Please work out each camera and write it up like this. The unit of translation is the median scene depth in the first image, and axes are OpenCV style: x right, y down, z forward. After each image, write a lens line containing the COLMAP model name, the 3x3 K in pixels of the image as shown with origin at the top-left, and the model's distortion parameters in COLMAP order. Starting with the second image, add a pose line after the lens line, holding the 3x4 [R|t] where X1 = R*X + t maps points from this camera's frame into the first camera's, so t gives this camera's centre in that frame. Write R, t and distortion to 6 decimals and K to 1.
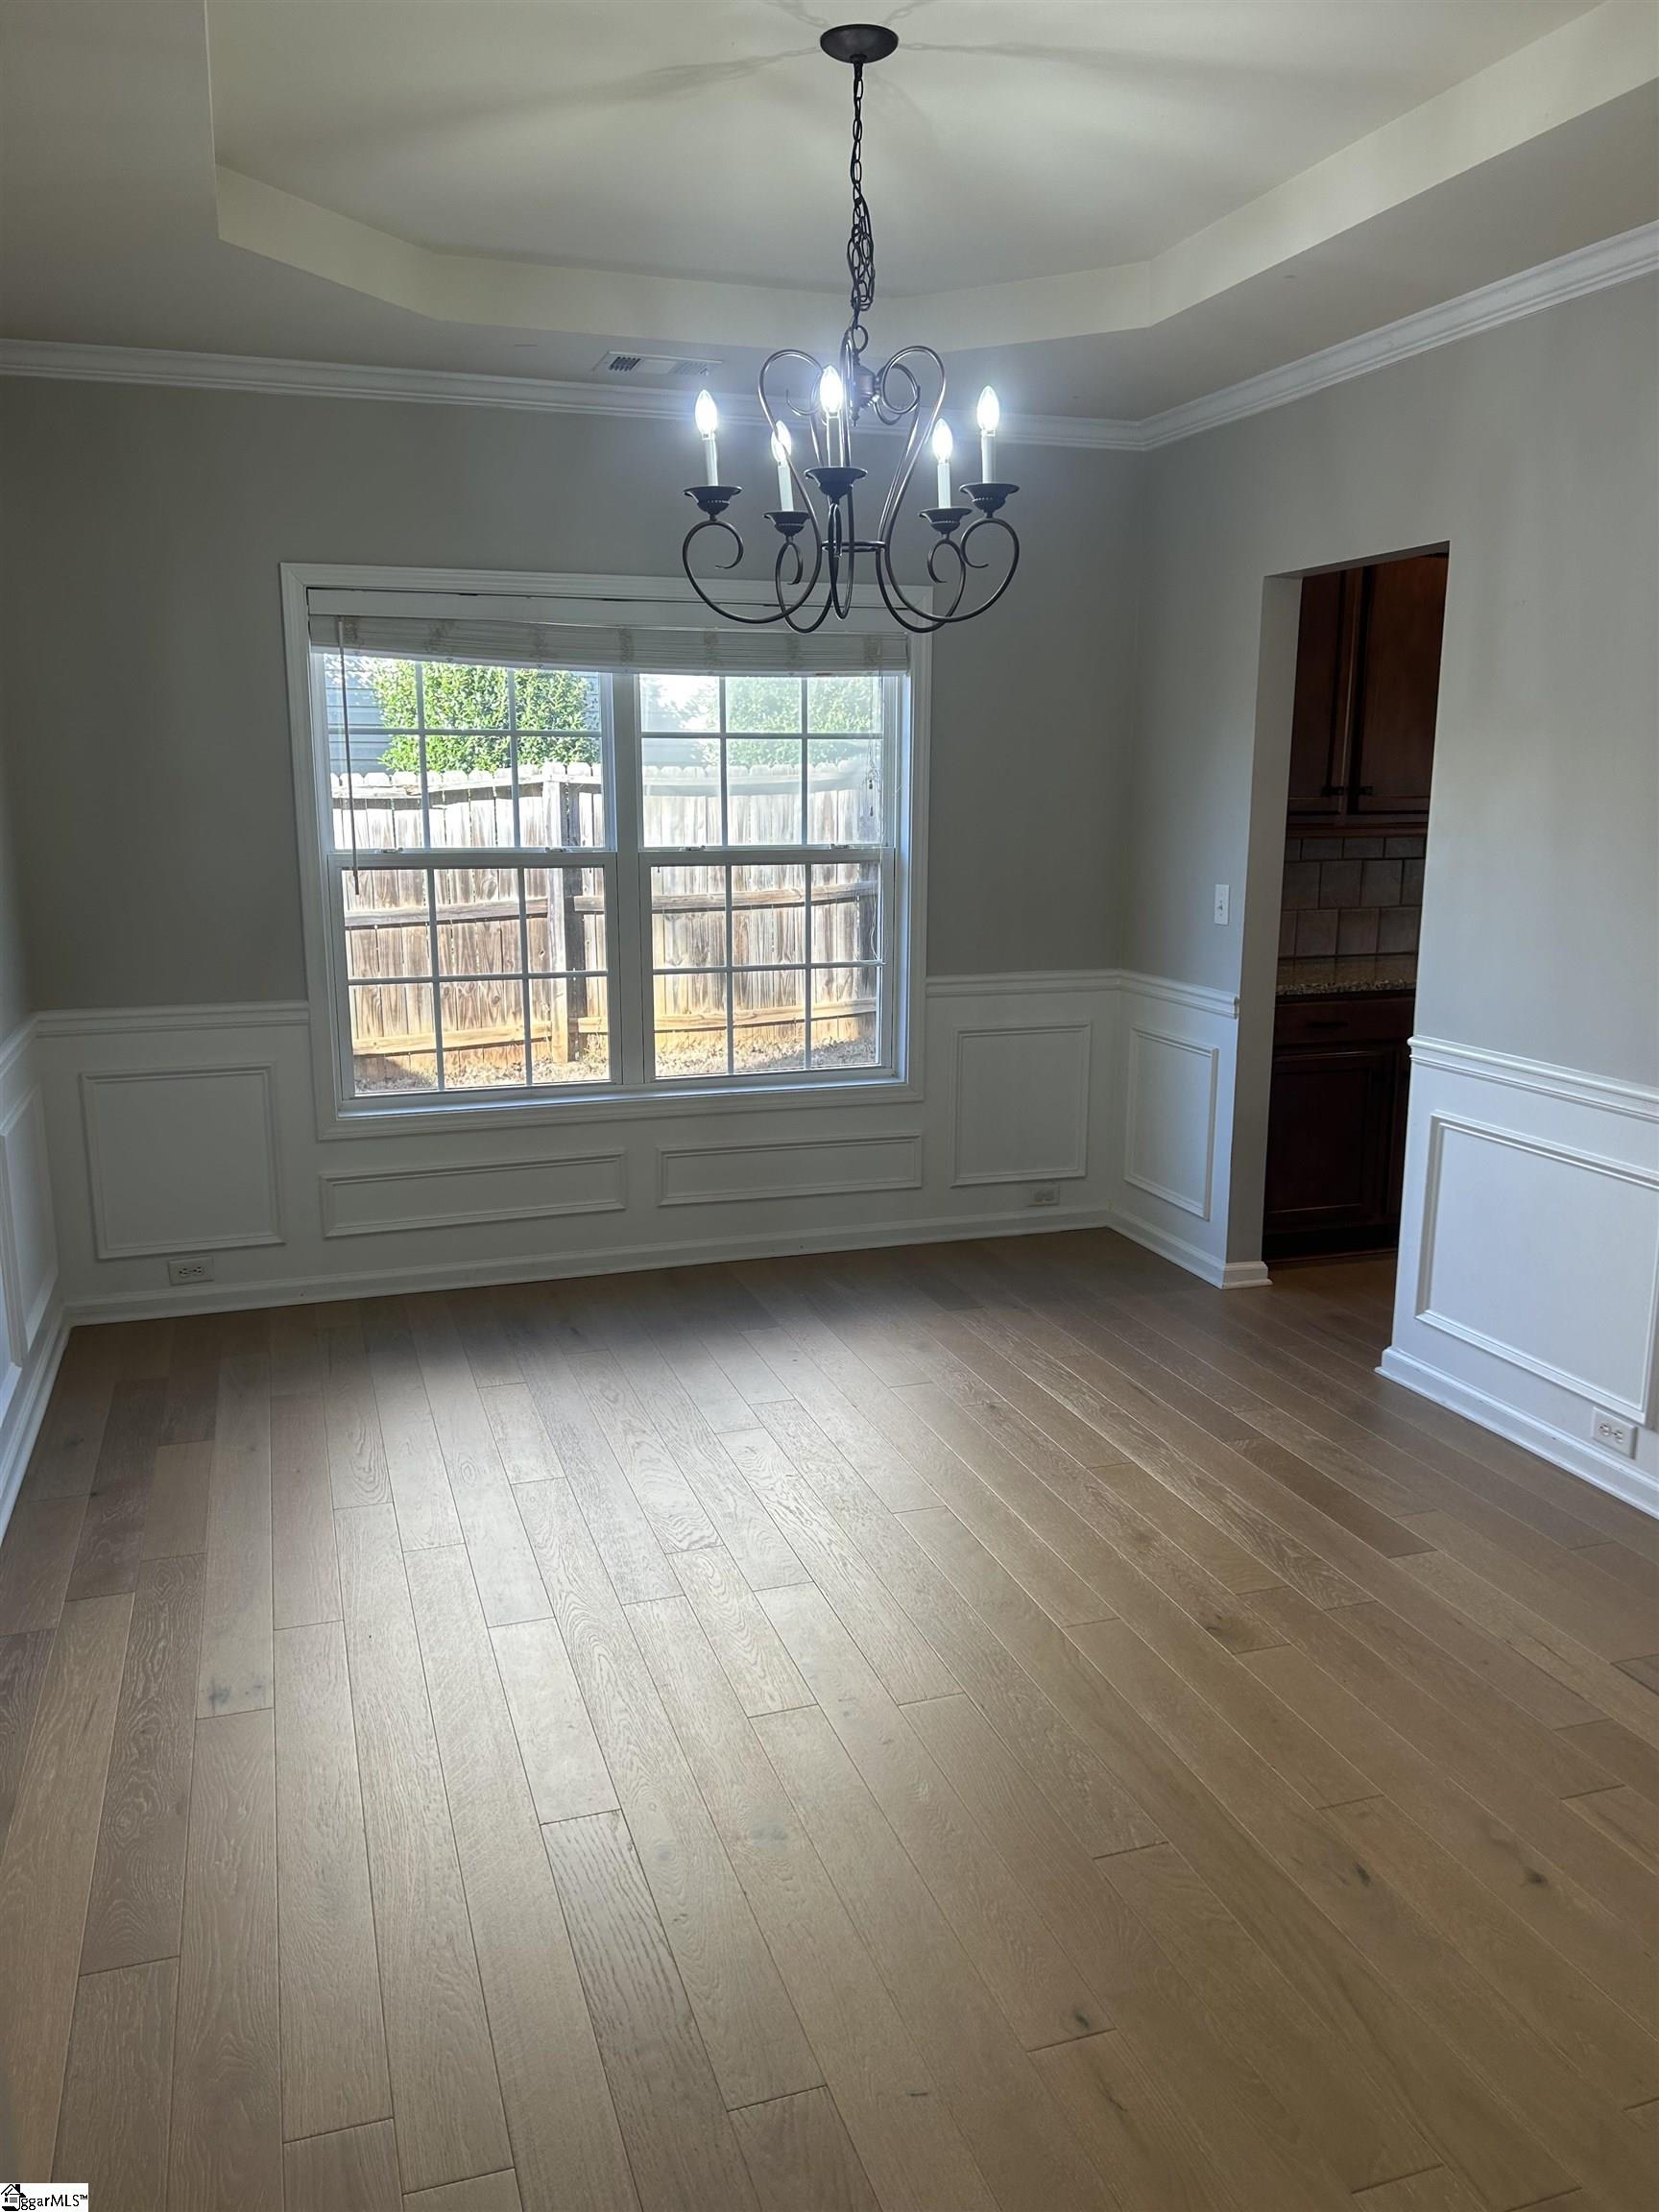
lens RADIAL K [[1617.4, 0, 829.5], [0, 1617.4, 1106.0], [0, 0, 1]] dist [0.003040, -0.000442]
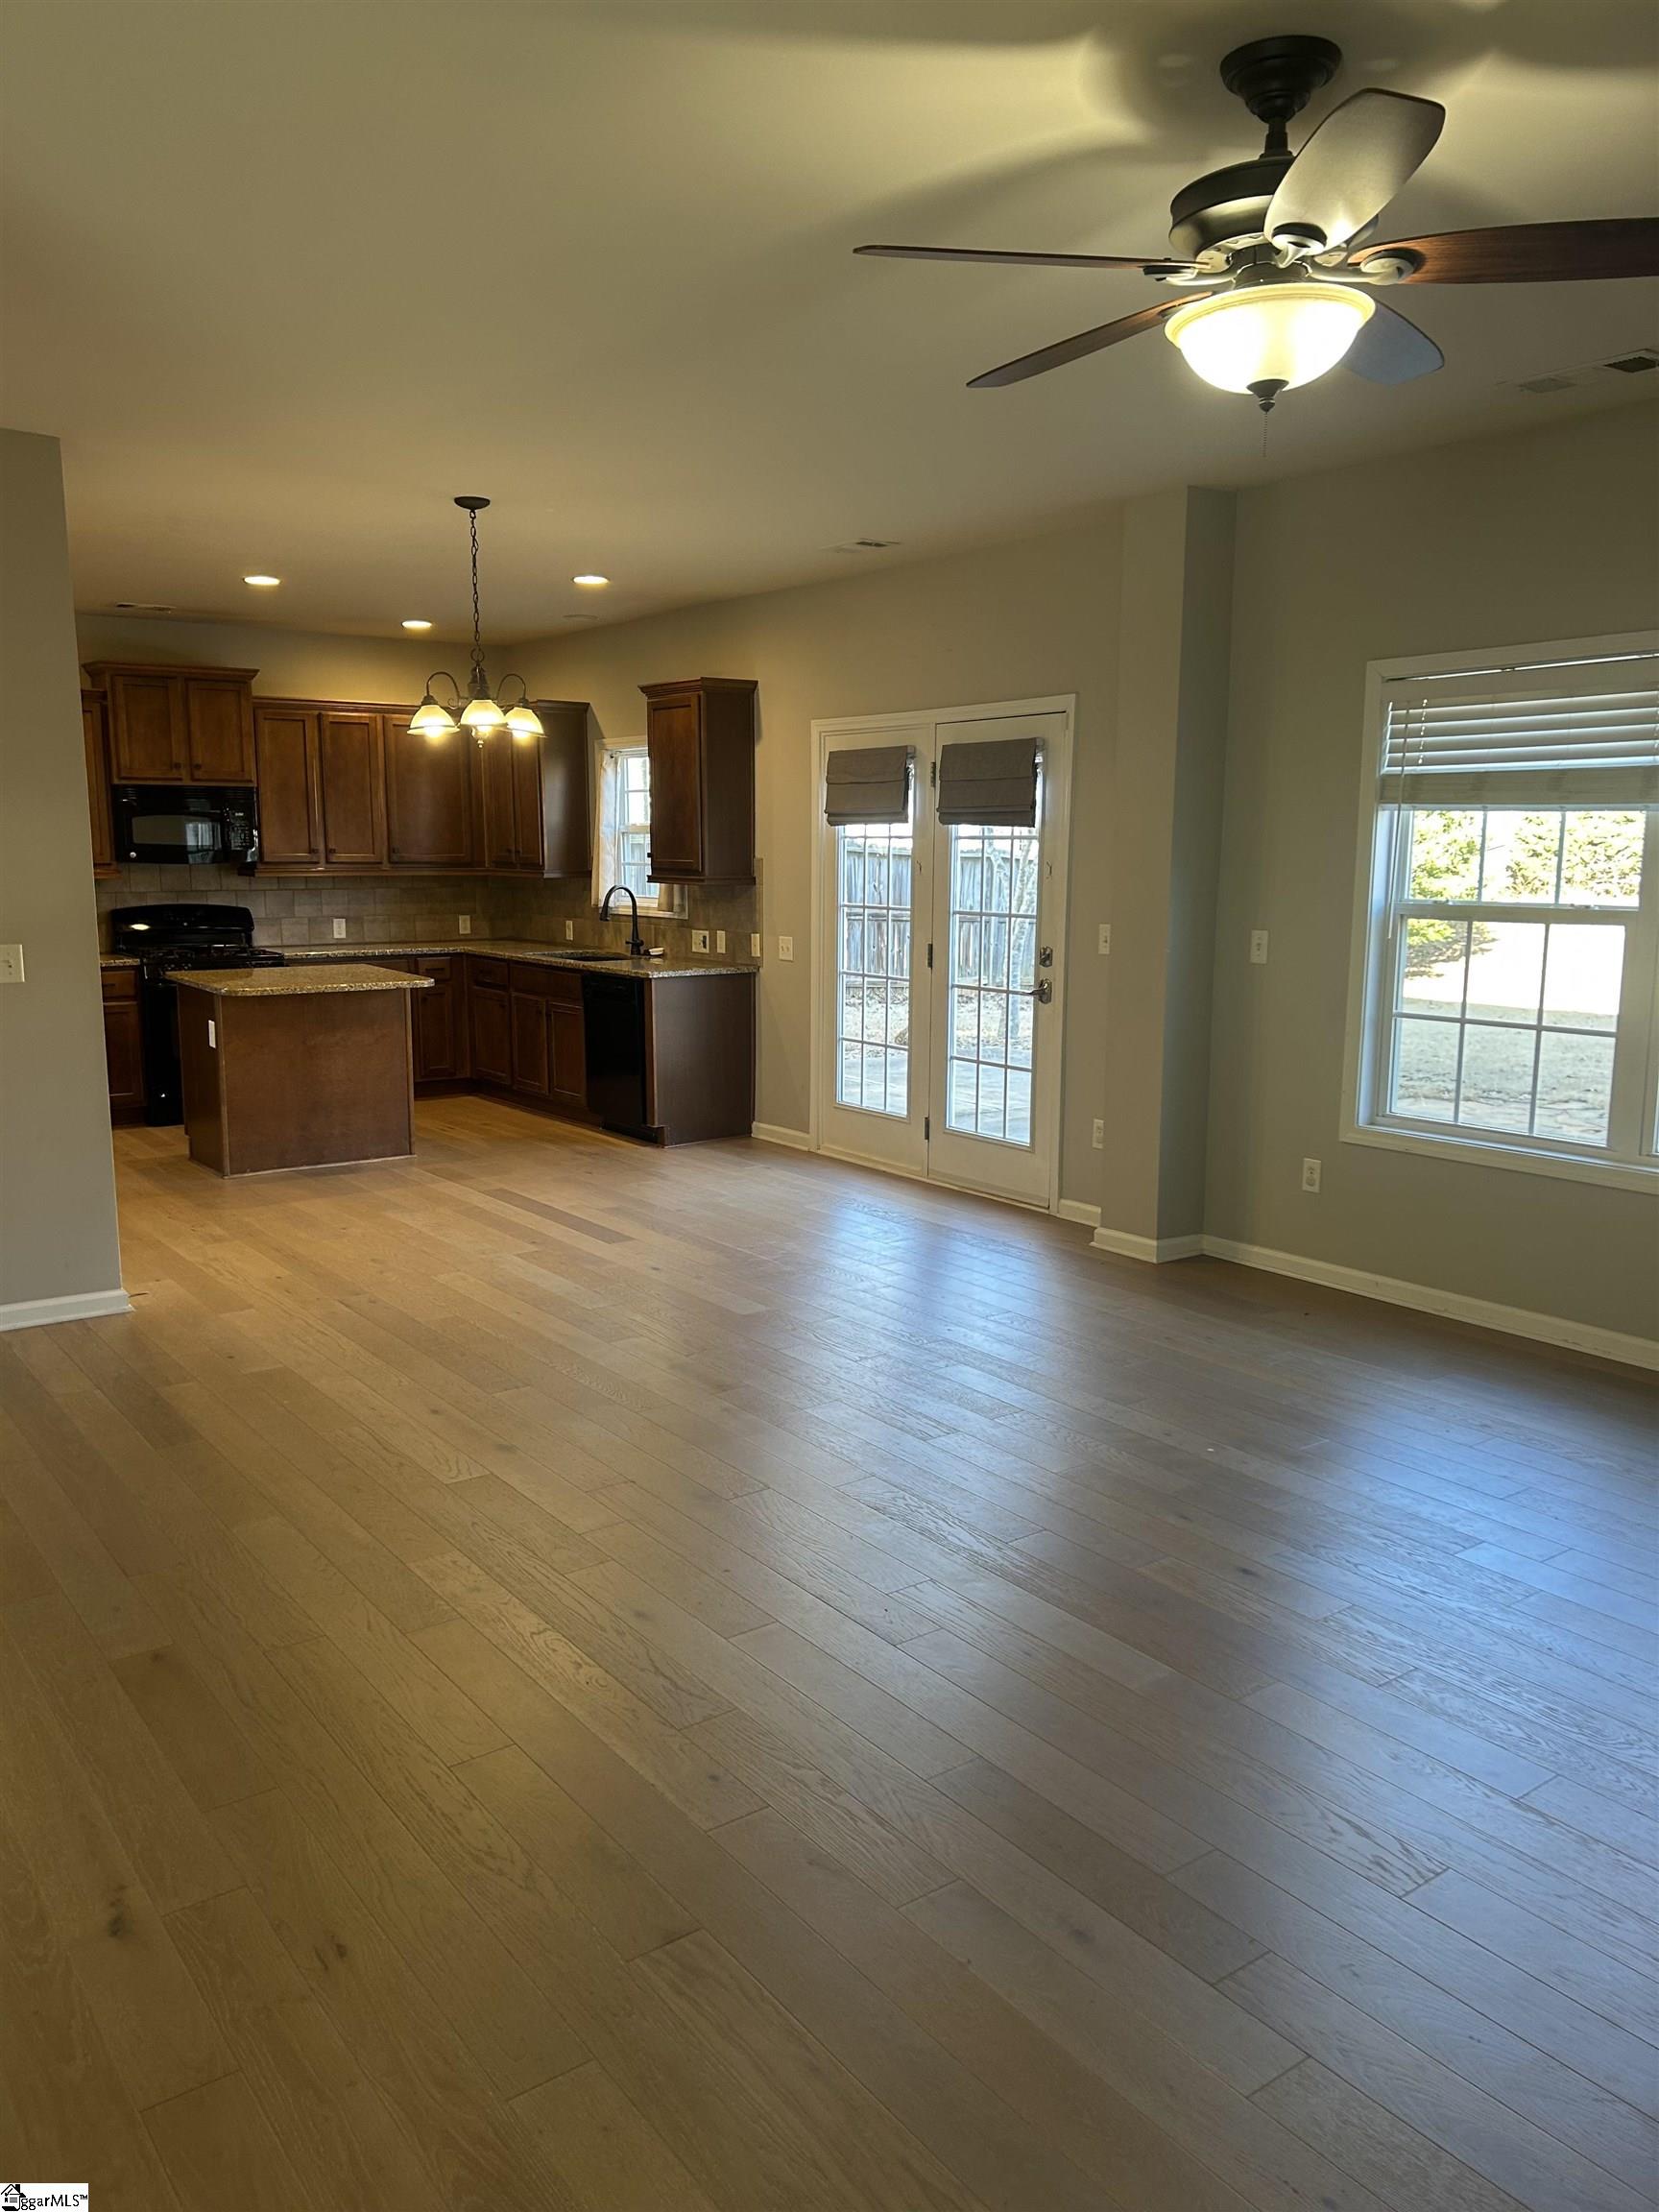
lens RADIAL K [[1656.9, 0, 821.9], [0, 1656.9, 1116.6], [0, 0, 1]] dist [0.087352, -0.104127]
pose [[0.292542, 0.155376, -0.943545, 0.686898], [-0.192143, 0.976138, 0.101170, -0.044838], [0.936750, 0.151699, 0.315416, 0.239442]]
